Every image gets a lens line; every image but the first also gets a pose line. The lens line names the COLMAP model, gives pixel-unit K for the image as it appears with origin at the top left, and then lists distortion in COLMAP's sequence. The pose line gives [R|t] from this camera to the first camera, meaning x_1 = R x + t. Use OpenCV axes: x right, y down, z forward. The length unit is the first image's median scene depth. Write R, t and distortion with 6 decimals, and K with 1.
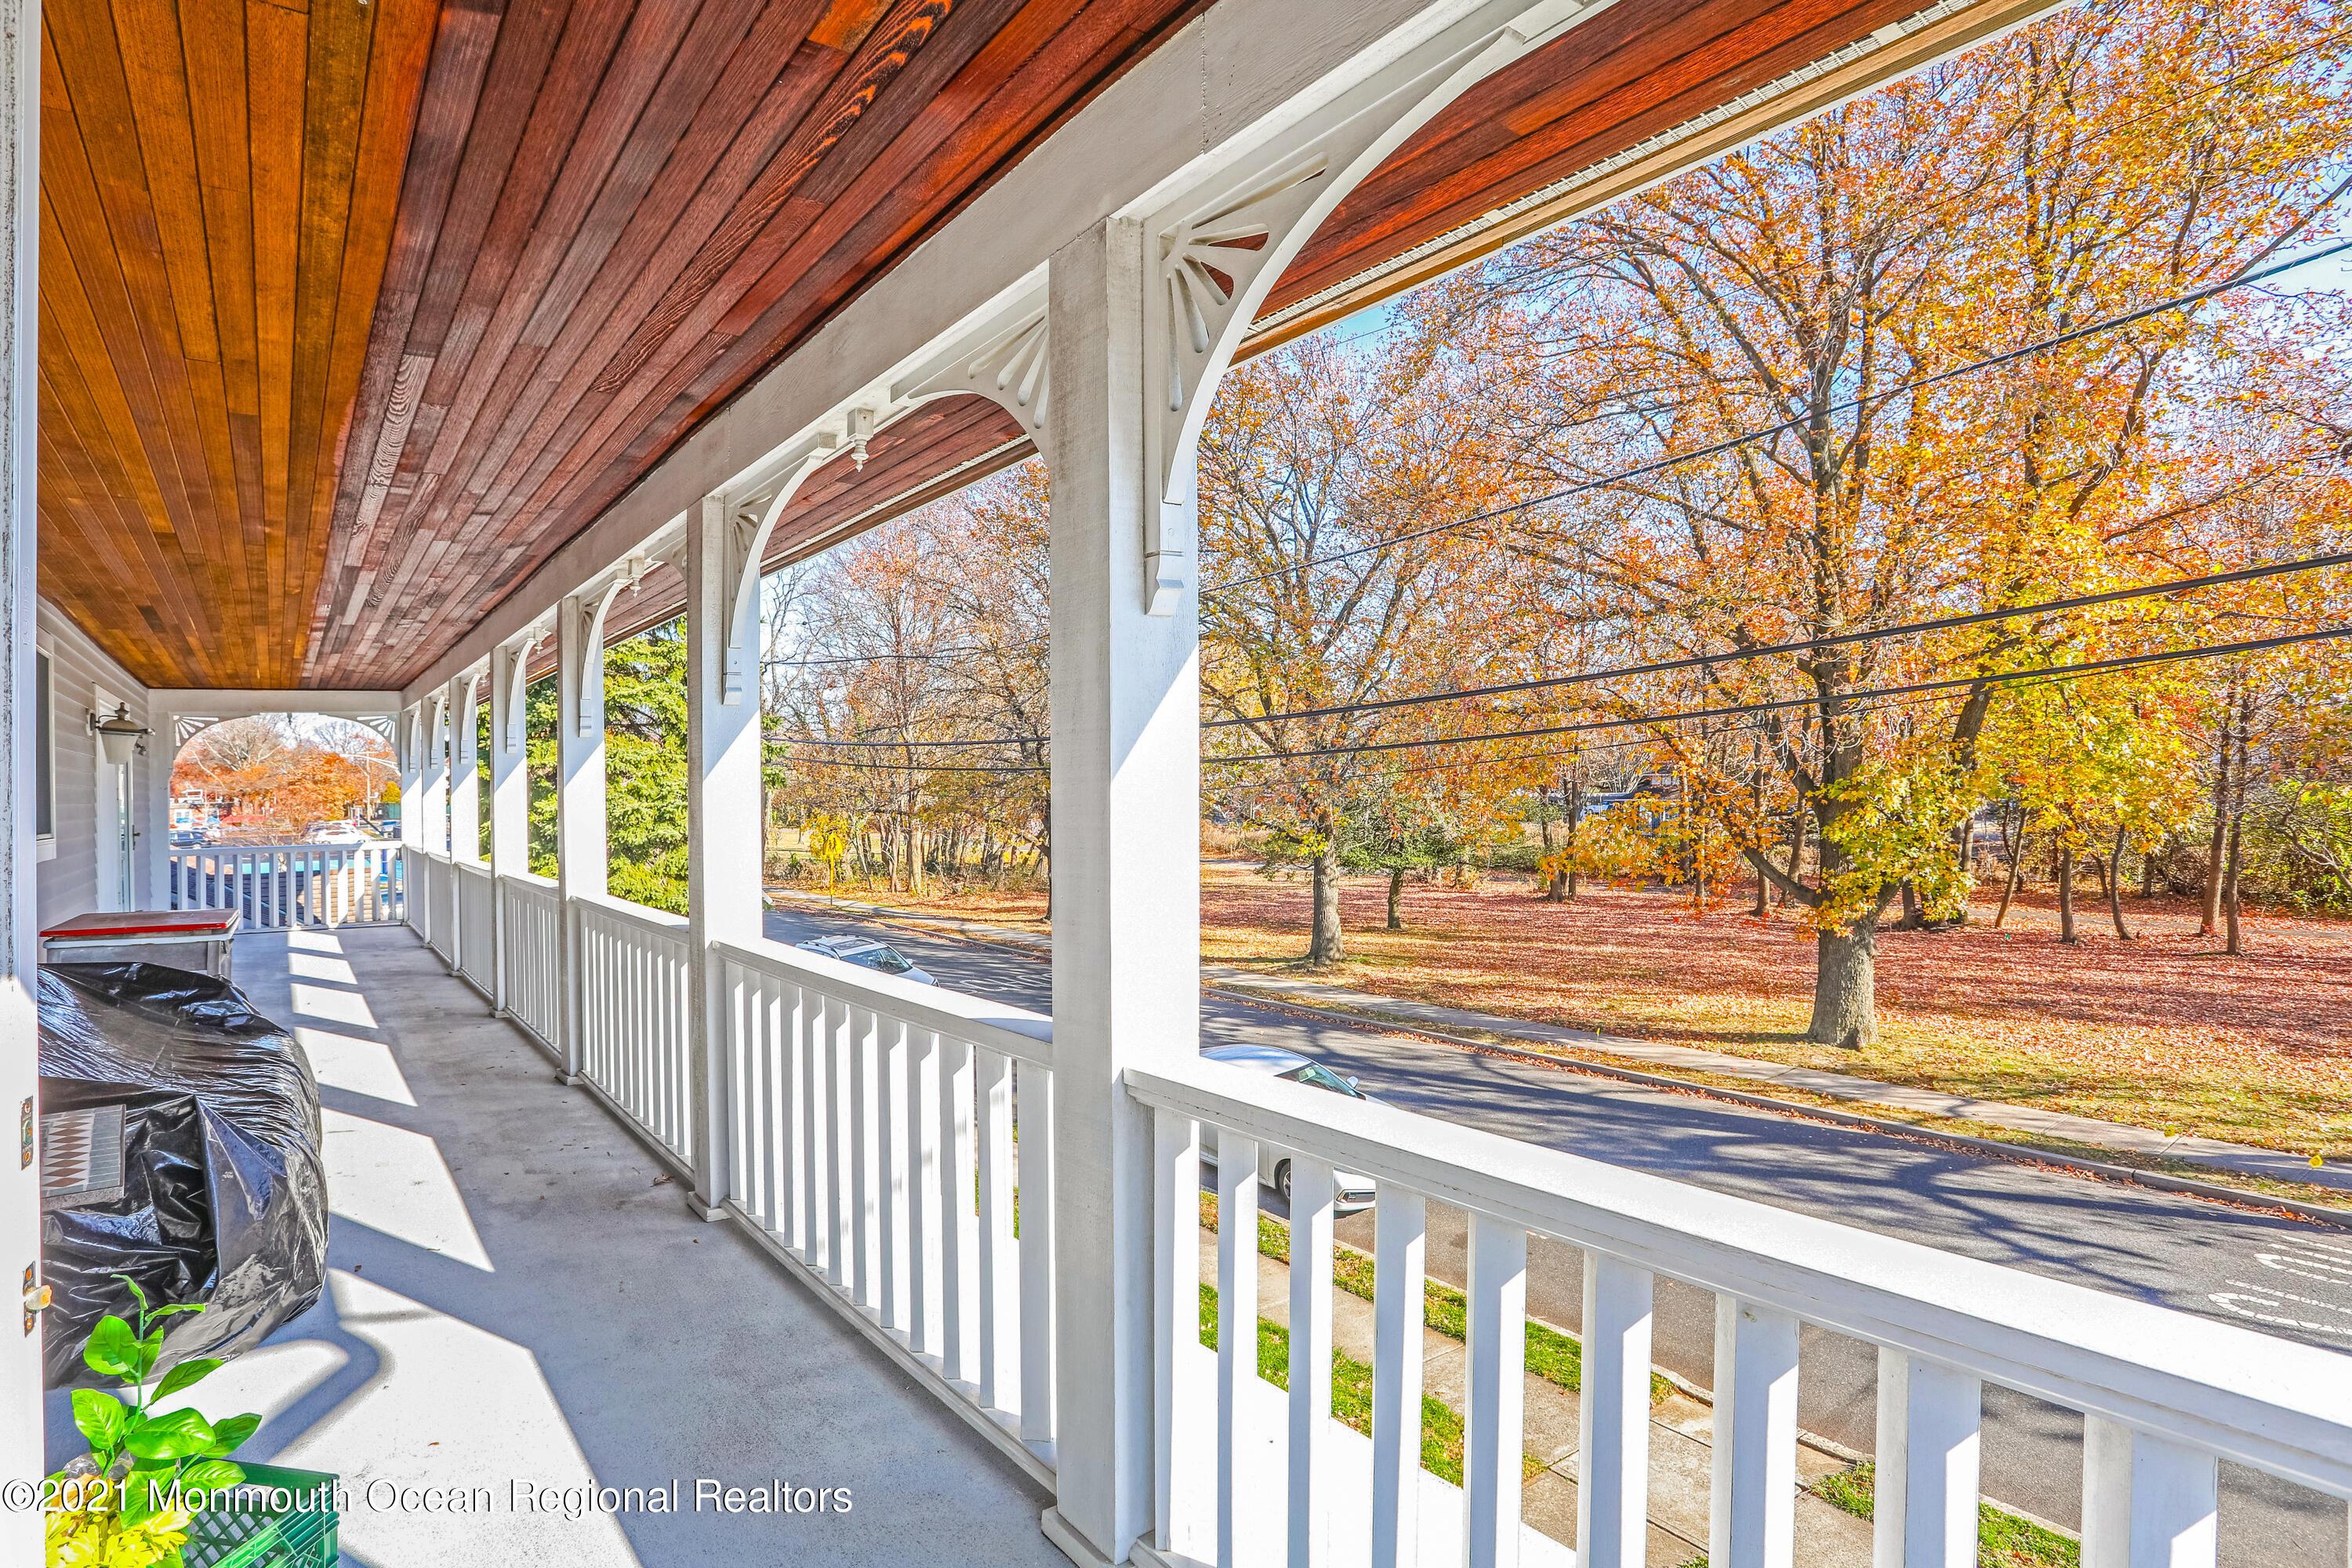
lens RADIAL K [[1159.2, 0, 1174.4], [0, 1159.2, 794.3], [0, 0, 1]] dist [-0.033526, 0.003286]
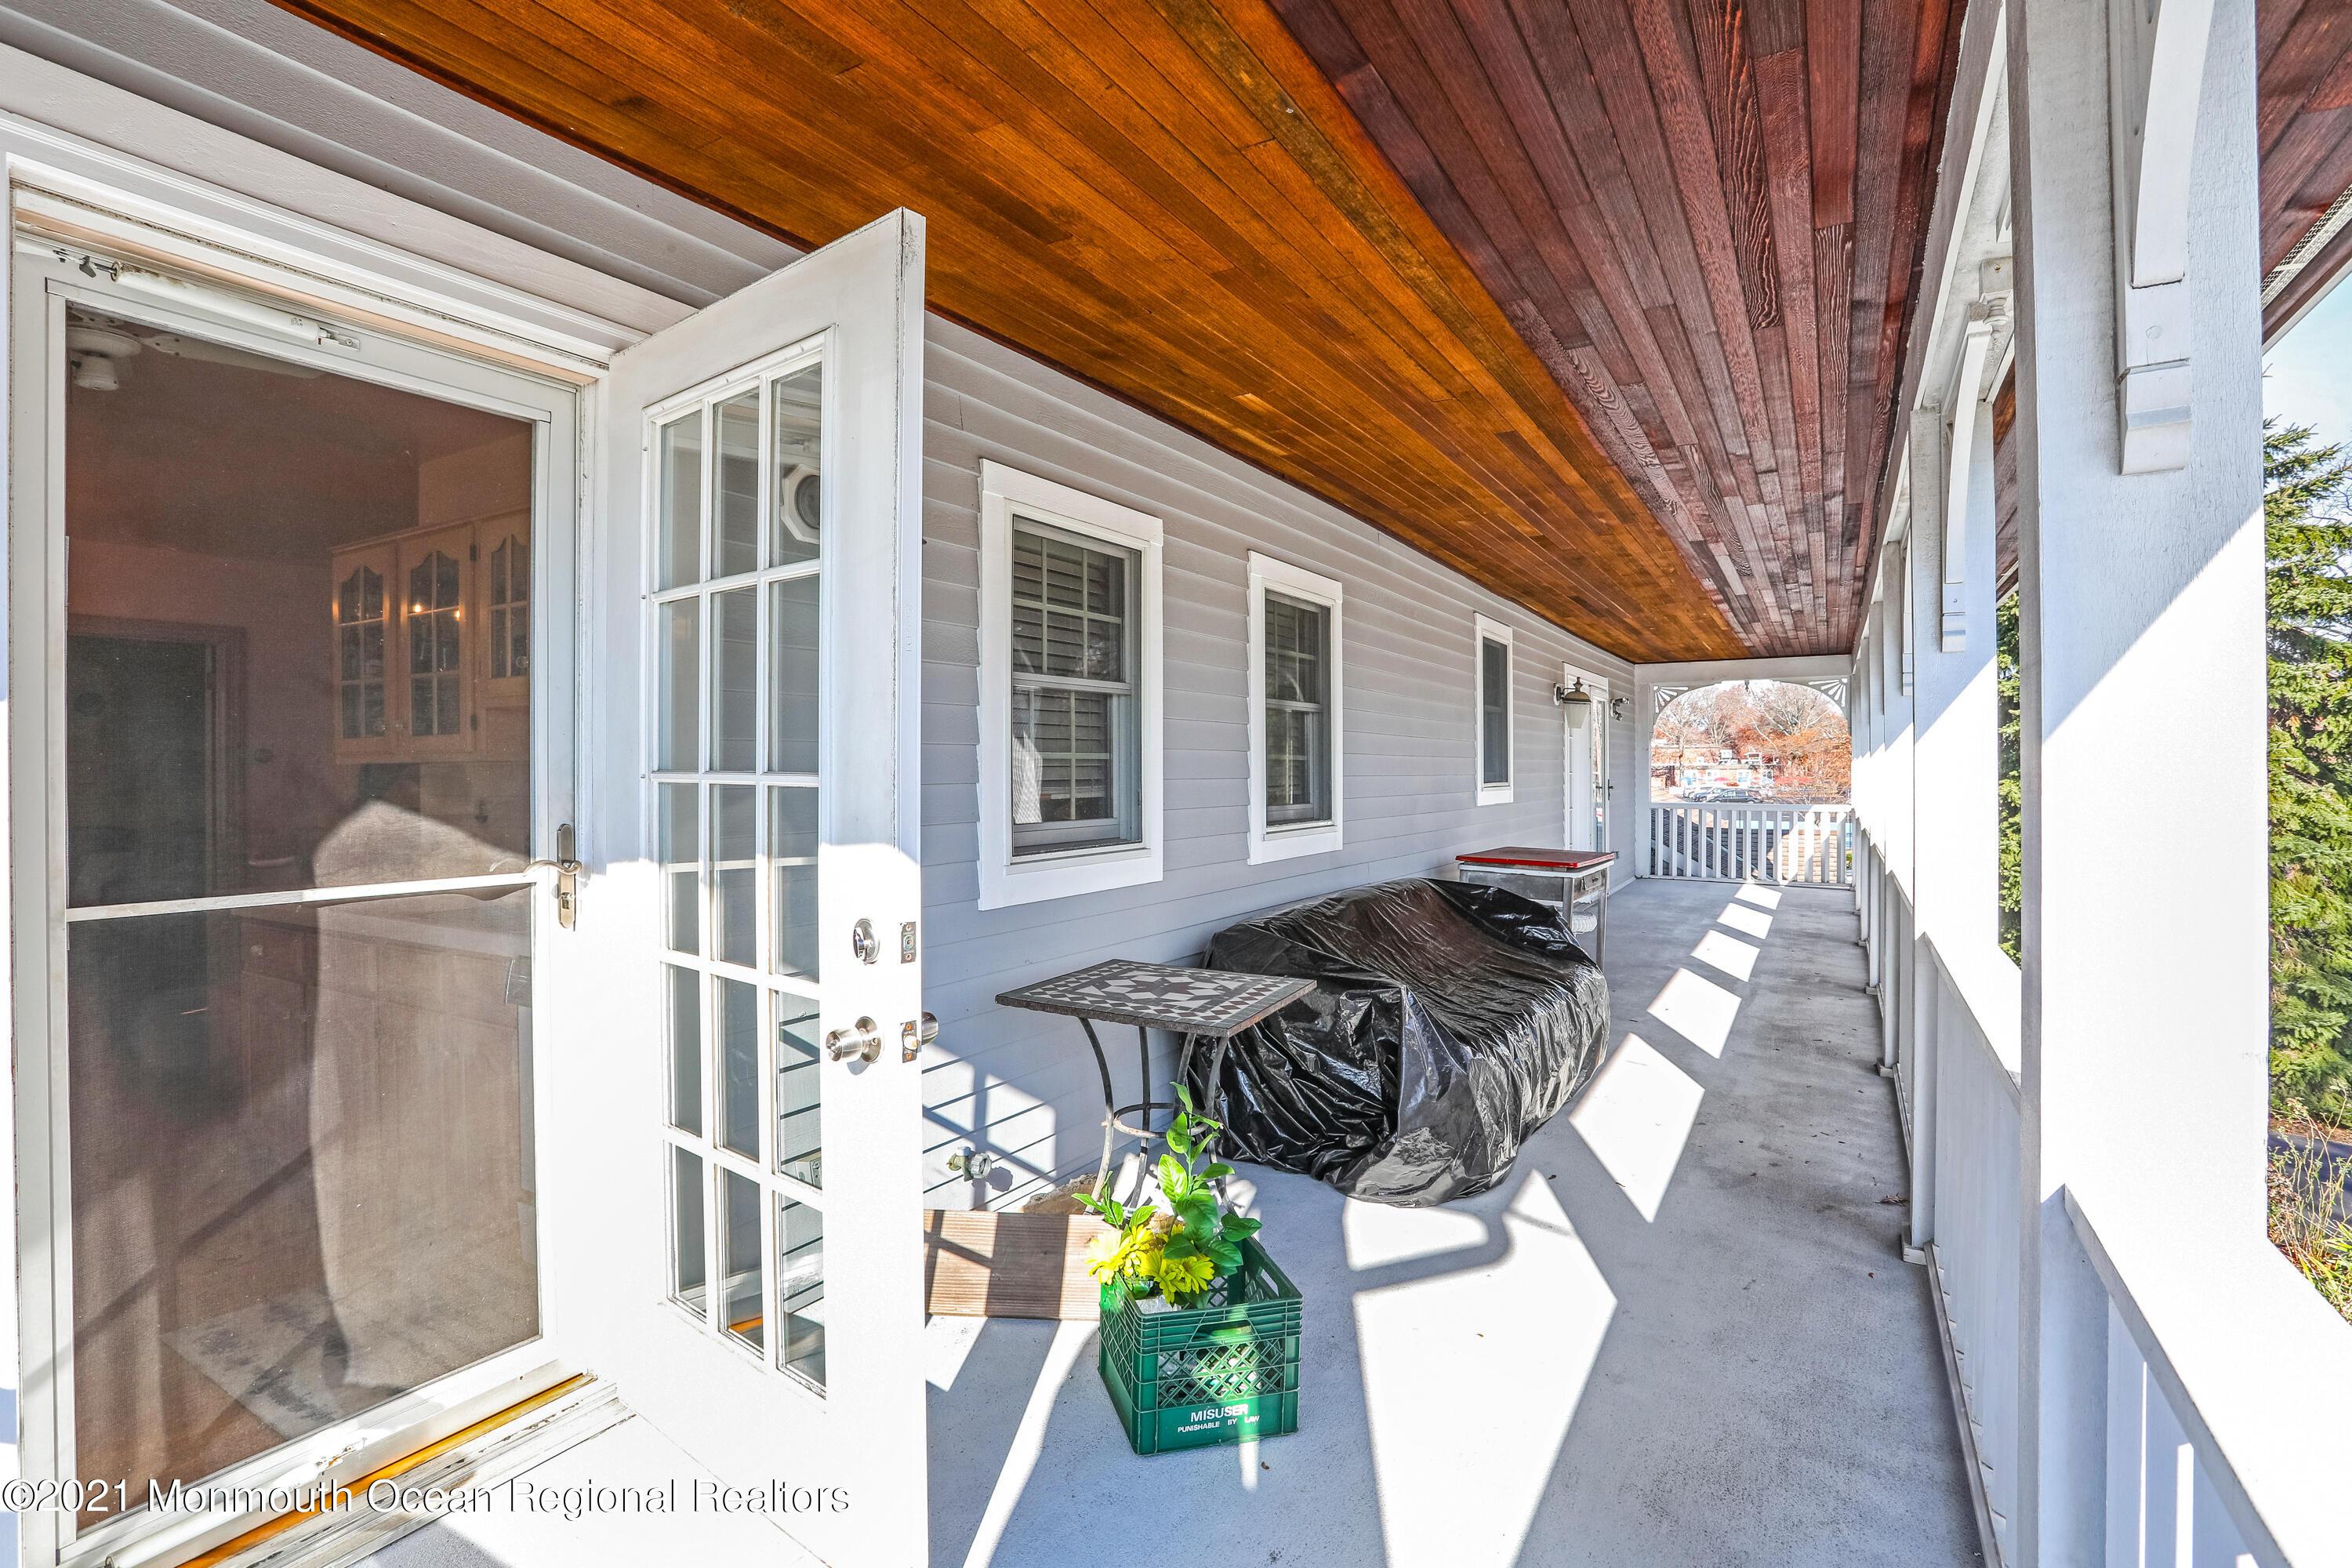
lens RADIAL K [[1236.7, 0, 1176.7], [0, 1236.7, 762.2], [0, 0, 1]] dist [-0.048751, 0.000046]
pose [[0.403644, 0.020004, -0.914697, 0.183306], [-0.018454, 0.999736, 0.013720, -0.000726], [0.914730, 0.011342, 0.403907, 0.135972]]
